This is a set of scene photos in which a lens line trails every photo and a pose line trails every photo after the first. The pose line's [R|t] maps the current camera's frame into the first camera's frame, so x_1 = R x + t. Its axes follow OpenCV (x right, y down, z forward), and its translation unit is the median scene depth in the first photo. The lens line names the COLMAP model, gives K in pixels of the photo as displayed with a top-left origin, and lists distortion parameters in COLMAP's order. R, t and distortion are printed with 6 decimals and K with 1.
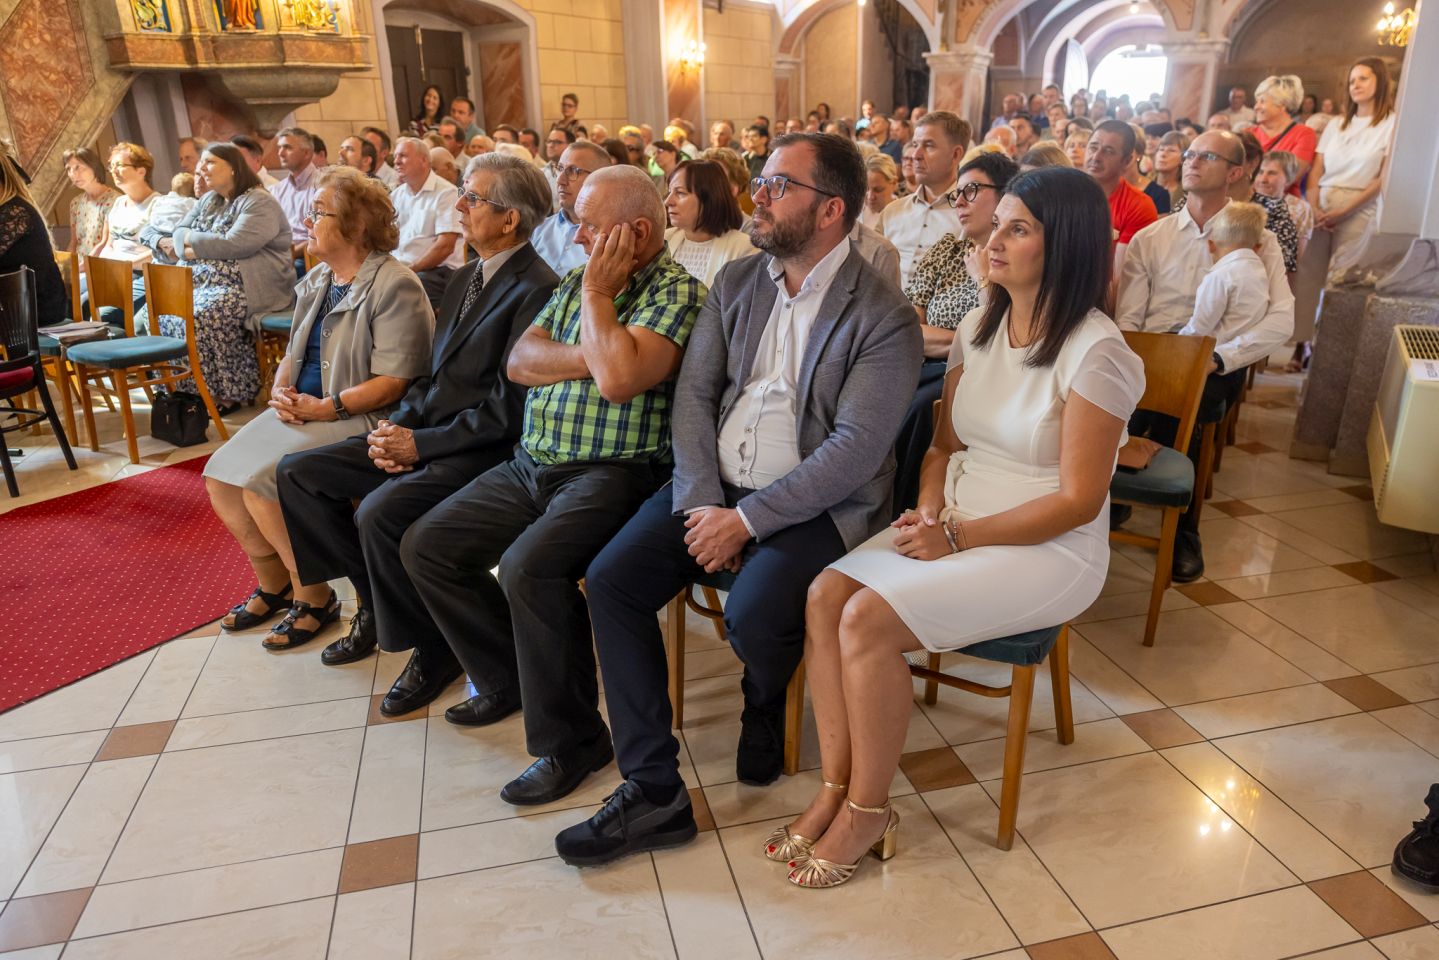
lens RADIAL K [[960.1, 0, 762.5], [0, 960.1, 450.0], [0, 0, 1]] dist [-0.005065, -0.005464]
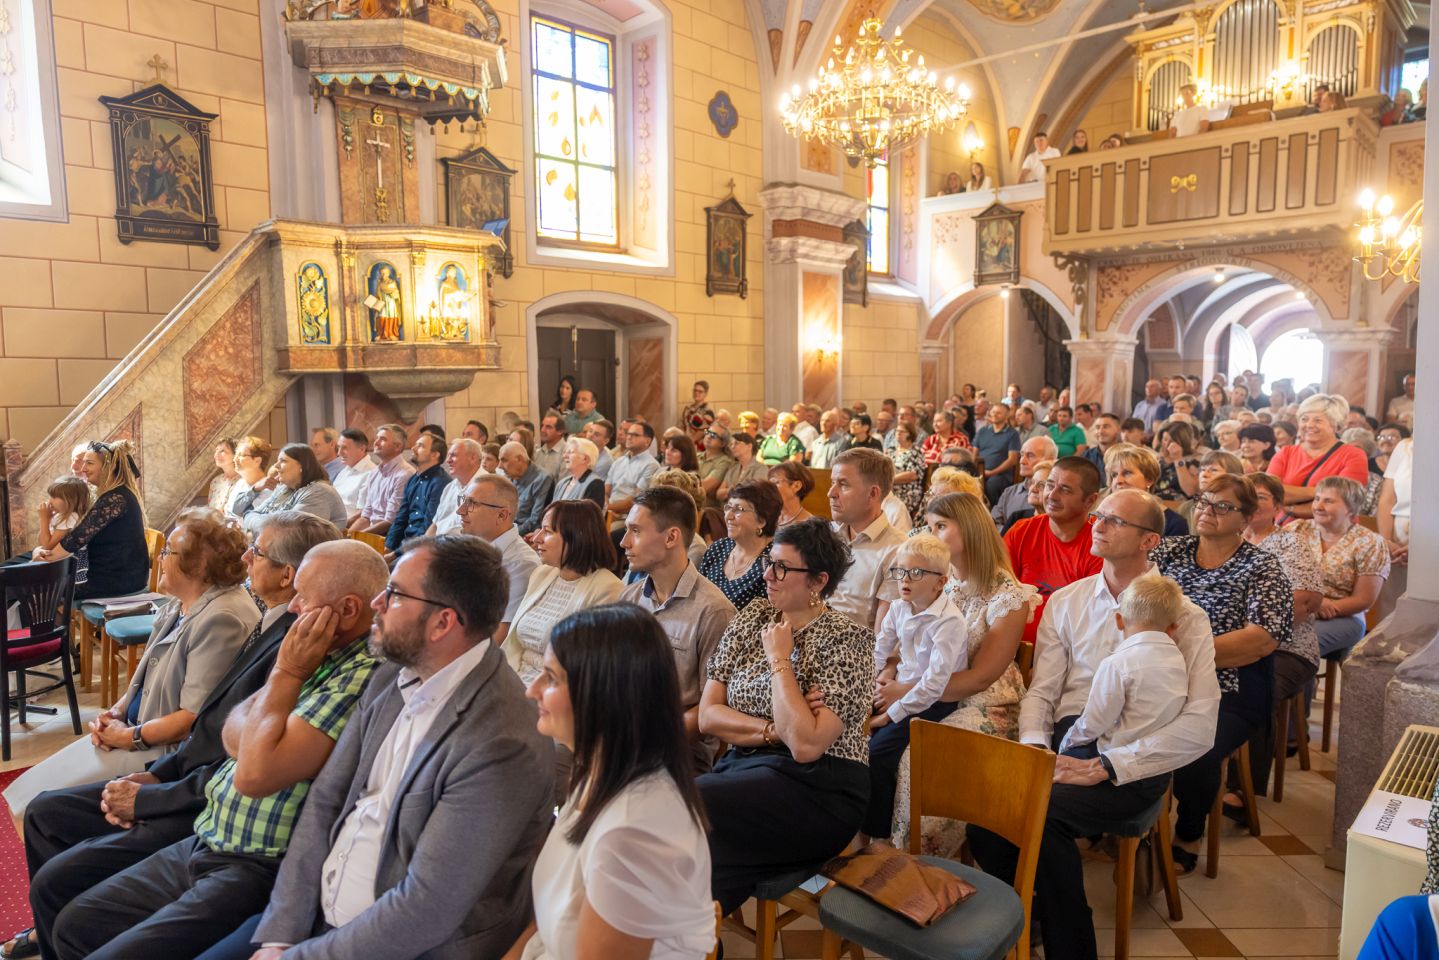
lens RADIAL K [[909.8, 0, 719.5], [0, 909.8, 480.0], [0, 0, 1]] dist [-0.014798, -0.000961]
pose [[0.968046, 0.035142, -0.248299, 0.165994], [-0.090417, 0.972447, -0.214875, -0.067468], [0.233907, 0.230459, 0.944551, 0.064429]]
